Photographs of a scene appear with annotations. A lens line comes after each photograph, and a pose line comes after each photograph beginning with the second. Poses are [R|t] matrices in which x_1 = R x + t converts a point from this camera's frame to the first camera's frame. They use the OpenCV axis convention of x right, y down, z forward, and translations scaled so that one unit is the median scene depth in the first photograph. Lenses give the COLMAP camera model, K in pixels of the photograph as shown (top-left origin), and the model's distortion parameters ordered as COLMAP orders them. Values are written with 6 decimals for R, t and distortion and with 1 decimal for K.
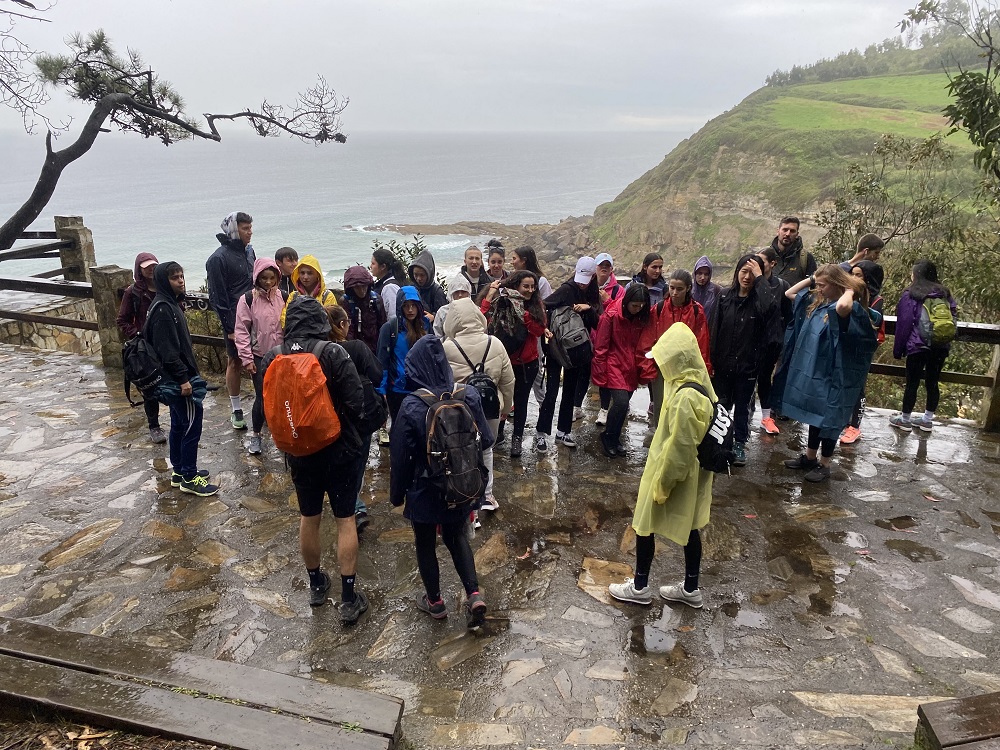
lens RADIAL K [[734.7, 0, 500.0], [0, 734.7, 375.0], [0, 0, 1]] dist [0.067108, -0.038955]
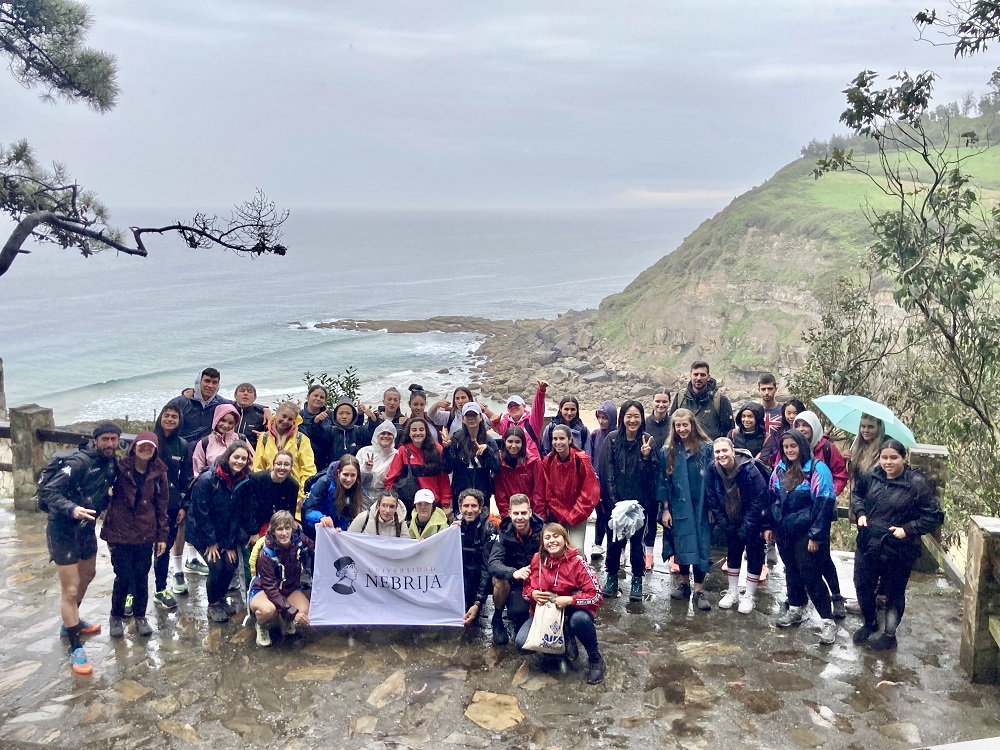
lens RADIAL K [[929.2, 0, 500.0], [0, 929.2, 375.0], [0, 0, 1]] dist [0.032881, -0.004615]
pose [[0.999841, -0.003099, 0.017550, 0.037012], [0.005558, 0.989874, -0.141842, -0.004377], [-0.016932, 0.141917, 0.989734, -0.119889]]
